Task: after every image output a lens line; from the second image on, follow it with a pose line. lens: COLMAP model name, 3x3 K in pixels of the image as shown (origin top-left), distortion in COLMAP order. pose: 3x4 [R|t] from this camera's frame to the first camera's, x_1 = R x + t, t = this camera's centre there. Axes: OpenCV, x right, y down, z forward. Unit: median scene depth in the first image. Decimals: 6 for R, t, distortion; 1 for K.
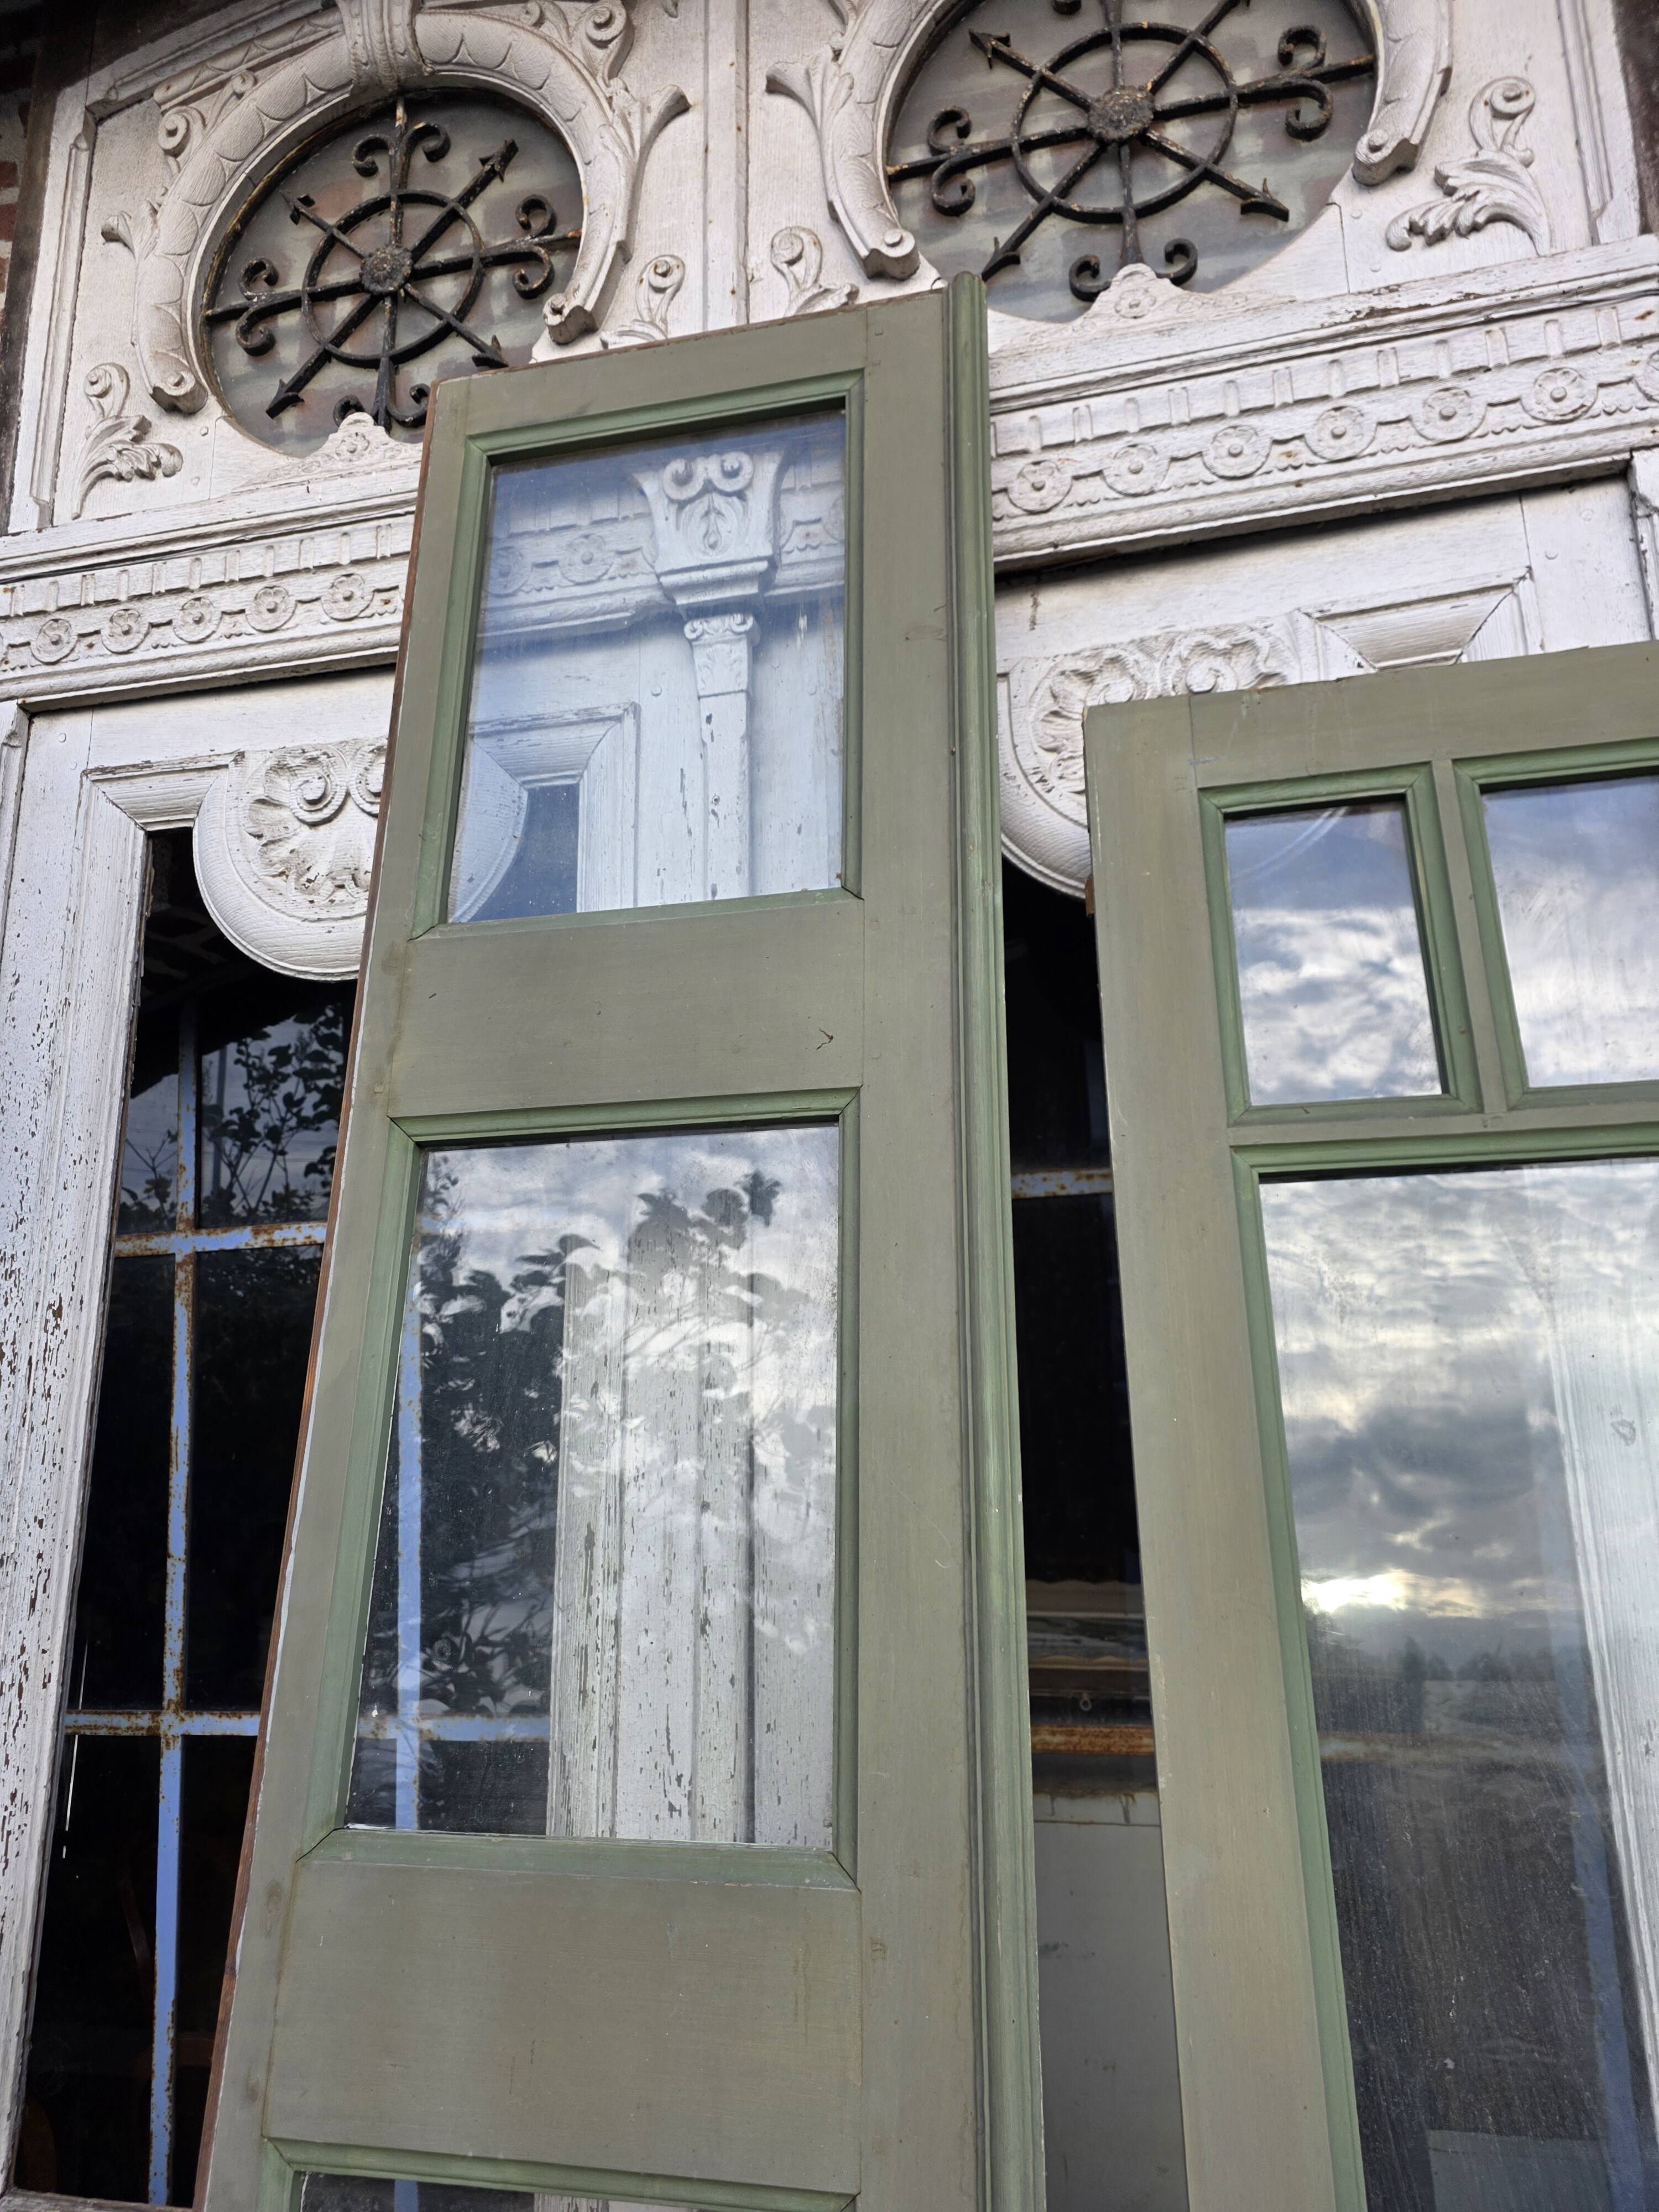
lens RADIAL K [[1480.9, 0, 812.8], [0, 1480.9, 1136.3], [0, 0, 1]] dist [0.046105, -0.029125]
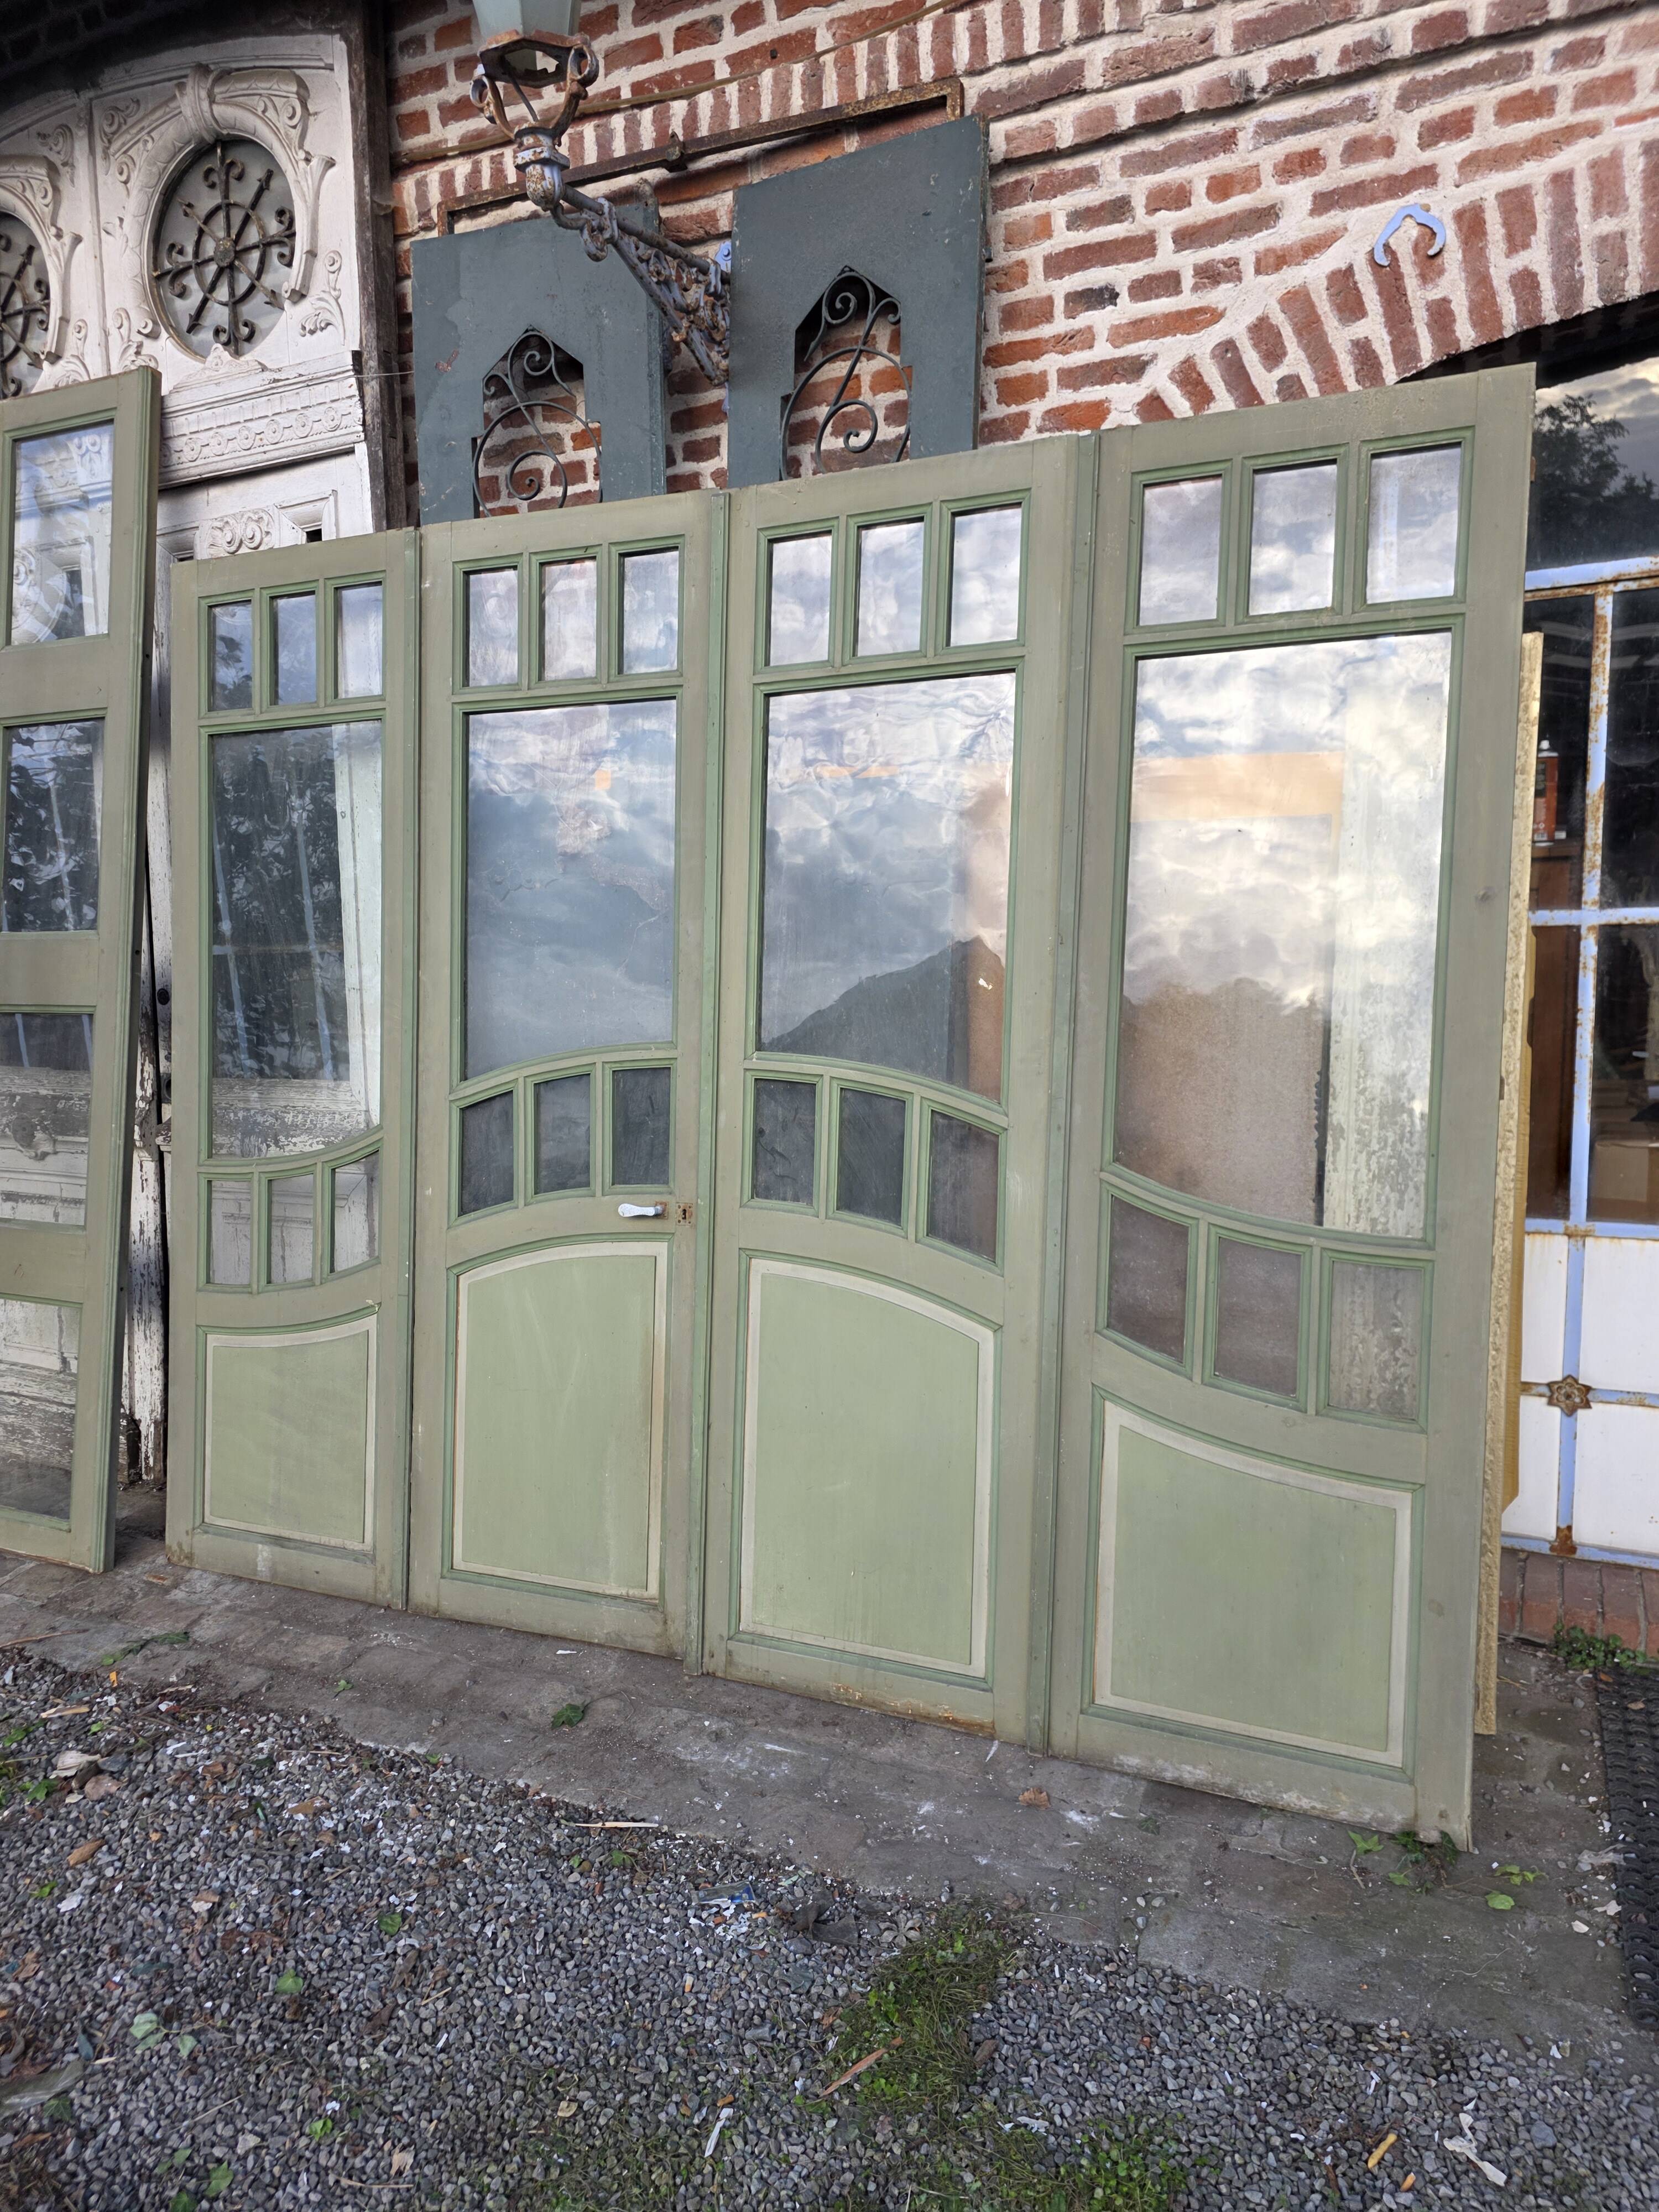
lens RADIAL K [[1480.9, 0, 814.8], [0, 1480.9, 1121.7], [0, 0, 1]] dist [0.046105, -0.029125]
pose [[0.977105, 0.026296, -0.211129, 1.704176], [0.045880, 0.942944, 0.329774, -0.142398], [0.207754, -0.331910, 0.920149, -1.467978]]
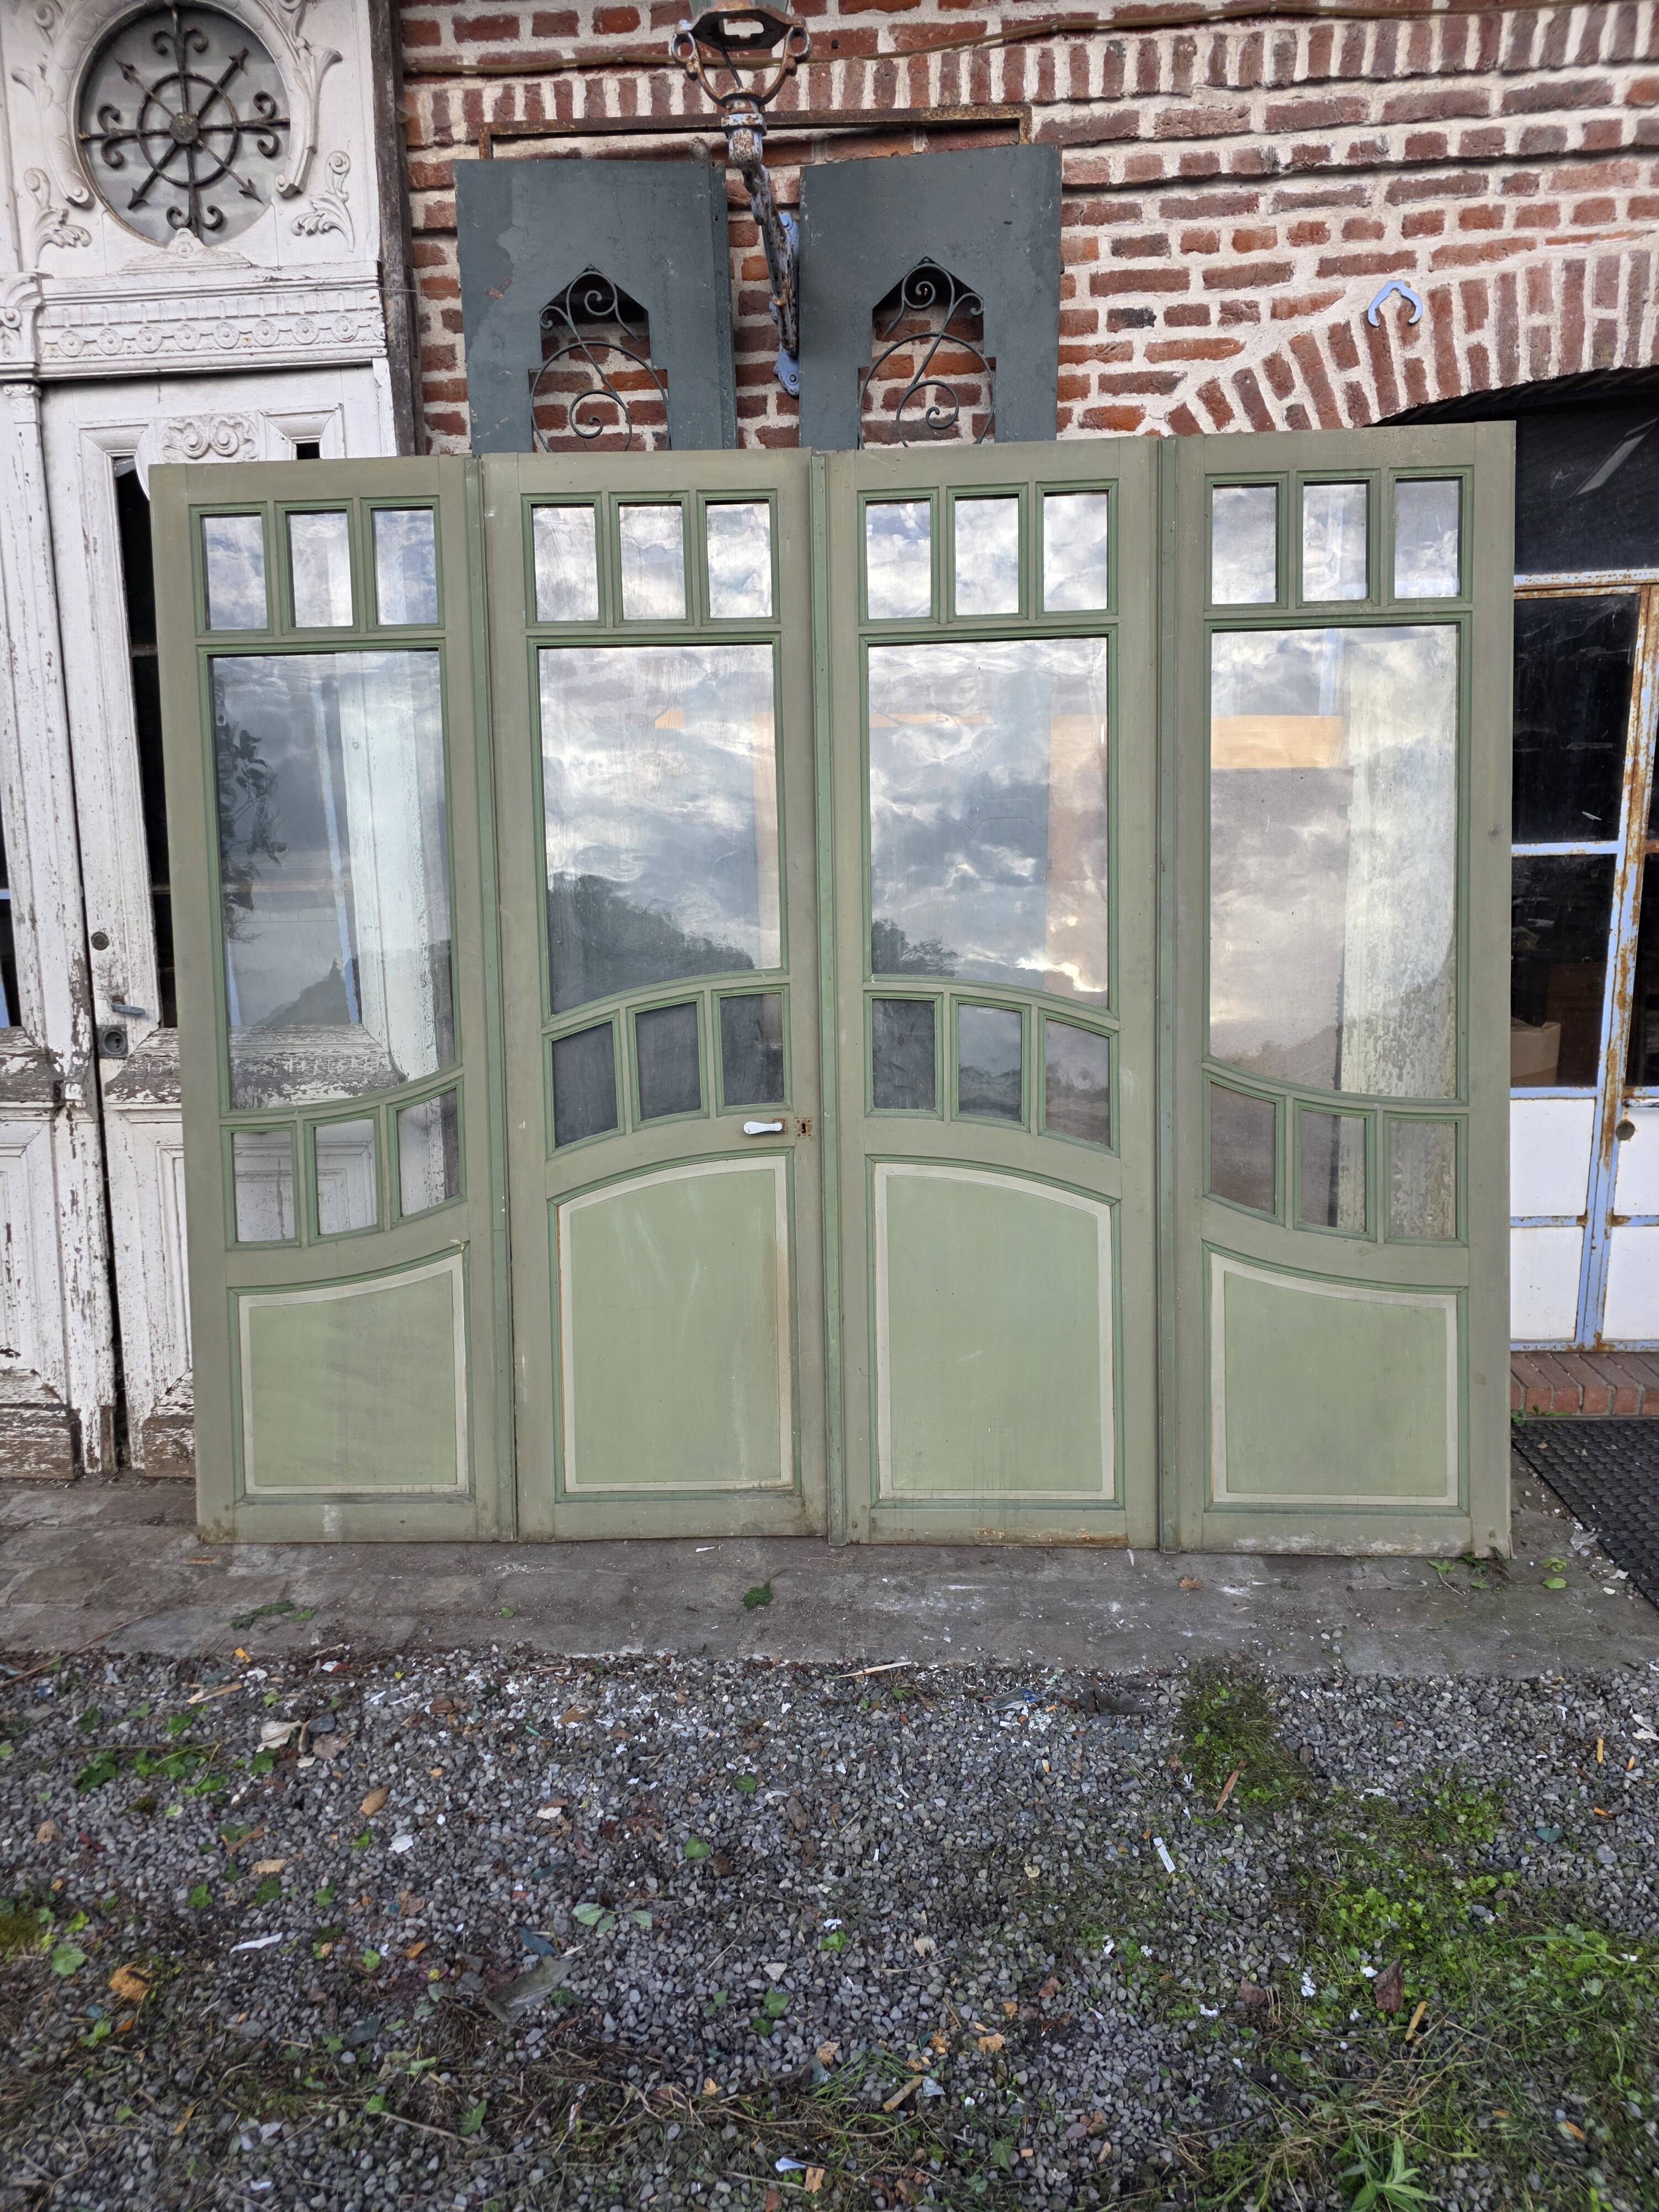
lens RADIAL K [[1480.9, 0, 821.0], [0, 1480.9, 1108.6], [0, 0, 1]] dist [0.046105, -0.029125]
pose [[0.988821, -0.028013, 0.146455, 0.787804], [-0.025900, 0.934997, 0.353710, -0.162666], [-0.146844, -0.353549, 0.923818, -1.698834]]
